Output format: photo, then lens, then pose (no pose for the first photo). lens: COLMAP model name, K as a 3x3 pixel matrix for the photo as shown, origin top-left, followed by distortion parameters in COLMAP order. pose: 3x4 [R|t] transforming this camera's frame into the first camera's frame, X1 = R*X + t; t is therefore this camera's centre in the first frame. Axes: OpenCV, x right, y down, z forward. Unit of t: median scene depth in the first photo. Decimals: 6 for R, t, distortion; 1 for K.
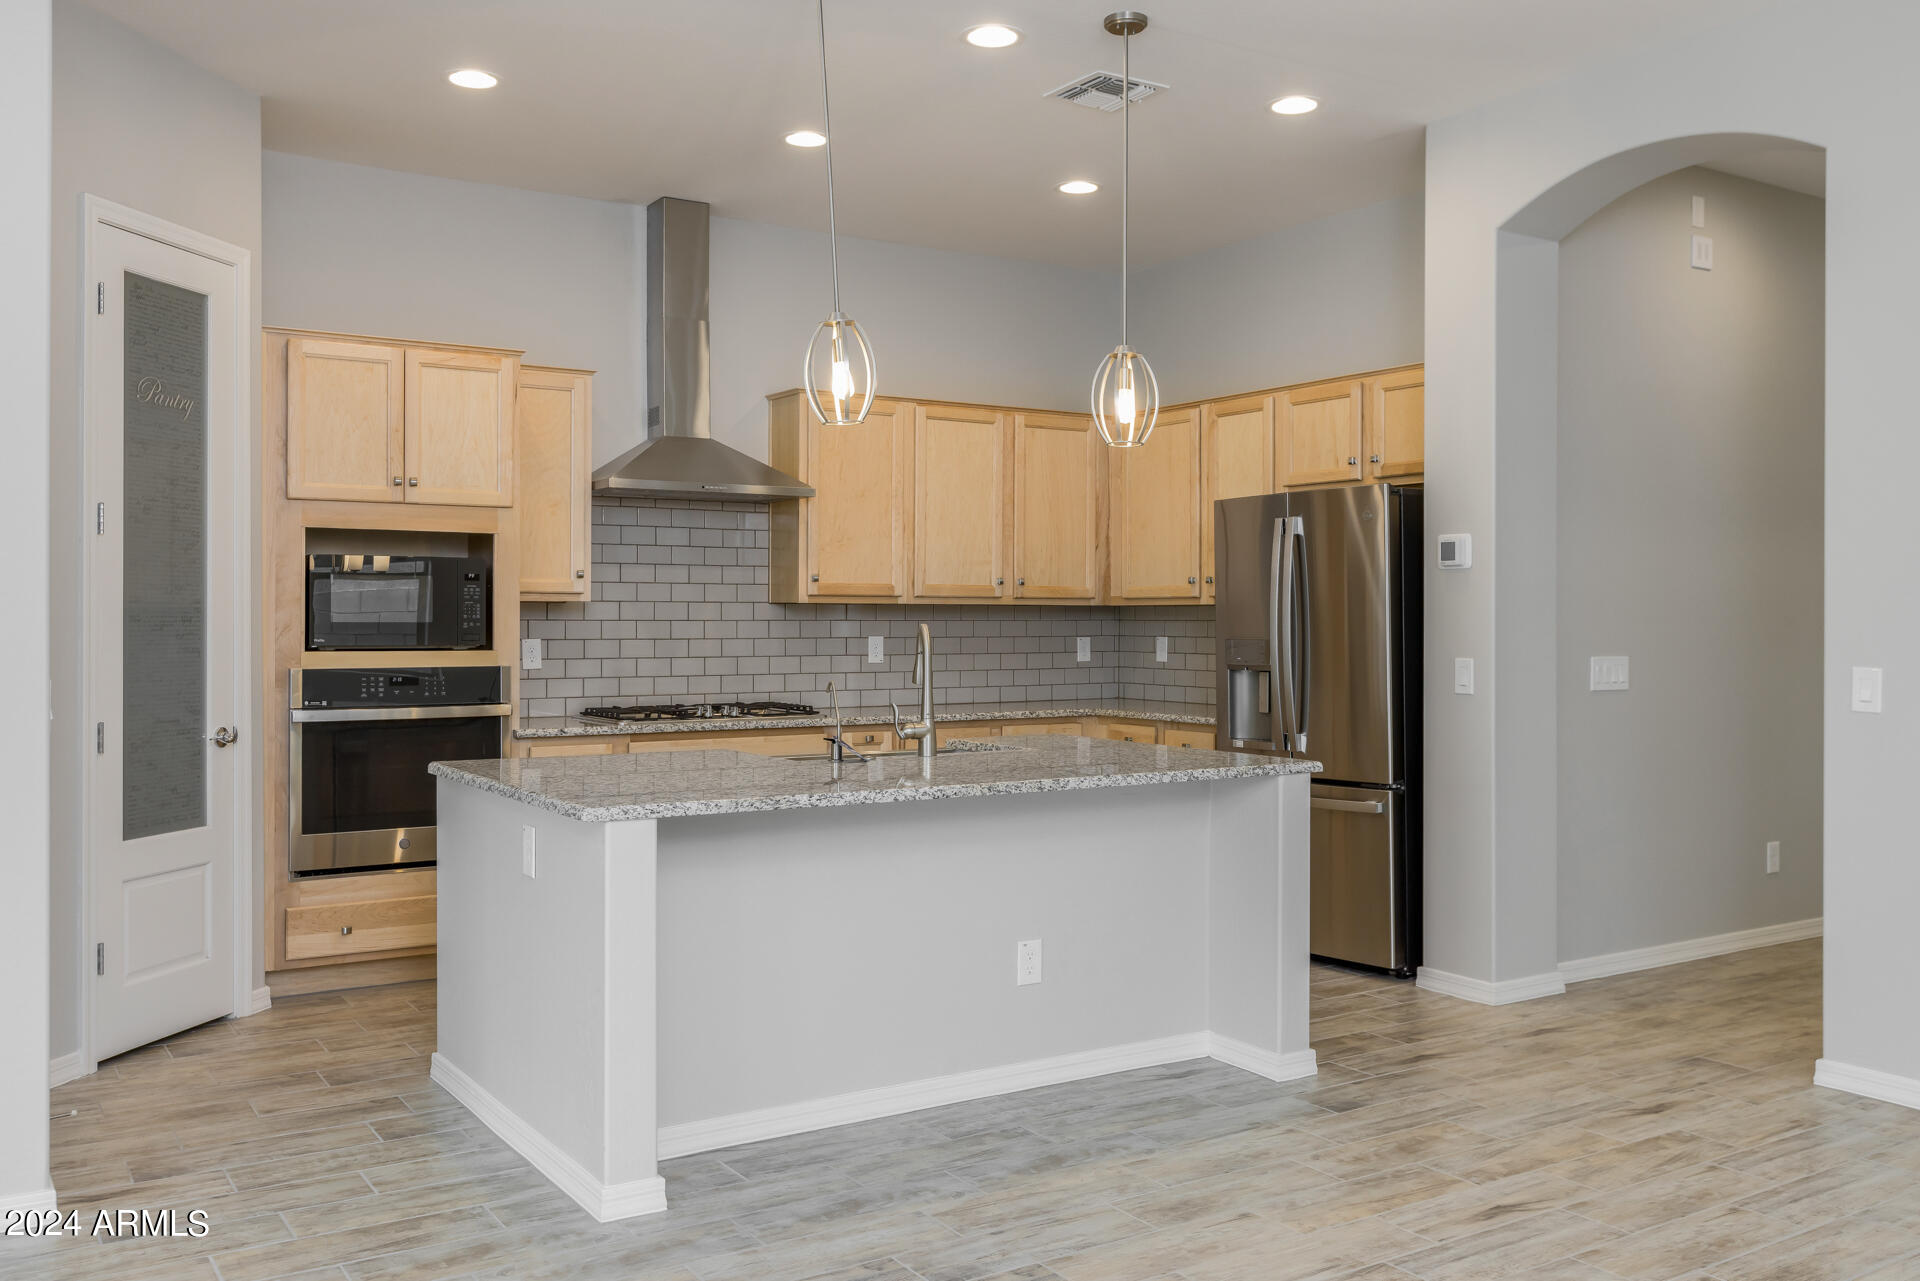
lens RADIAL K [[1604.5, 0, 948.2], [0, 1604.5, 613.6], [0, 0, 1]] dist [-0.005211, 0.000747]
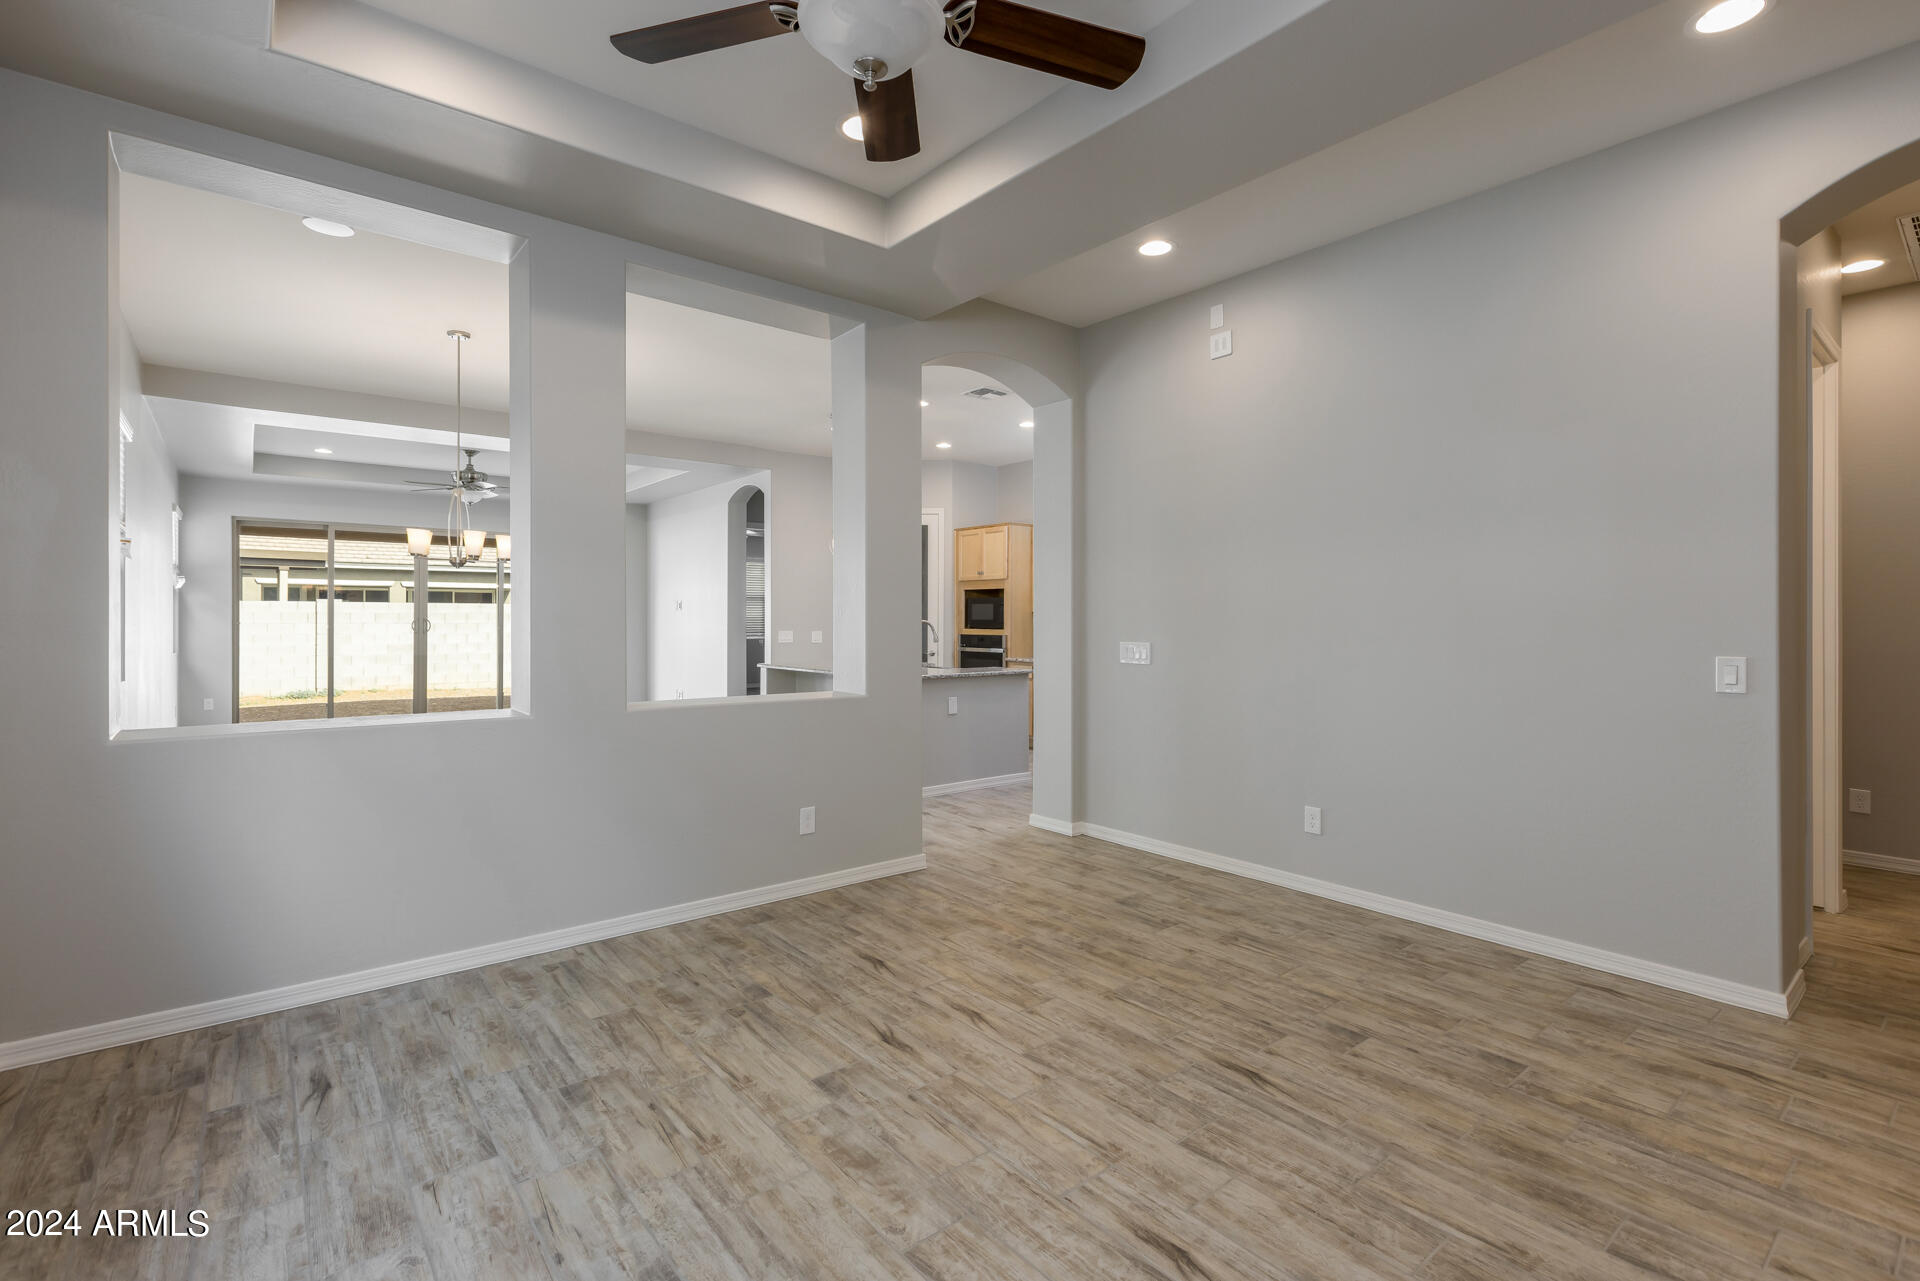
lens RADIAL K [[867.1, 0, 955.1], [0, 867.1, 613.9], [0, 0, 1]] dist [0.000304, 0.000172]
pose [[0.118572, -0.006075, -0.992927, 1.298503], [0.002304, 0.999980, -0.005843, 0.004047], [0.992943, -0.001594, 0.118584, 0.771753]]
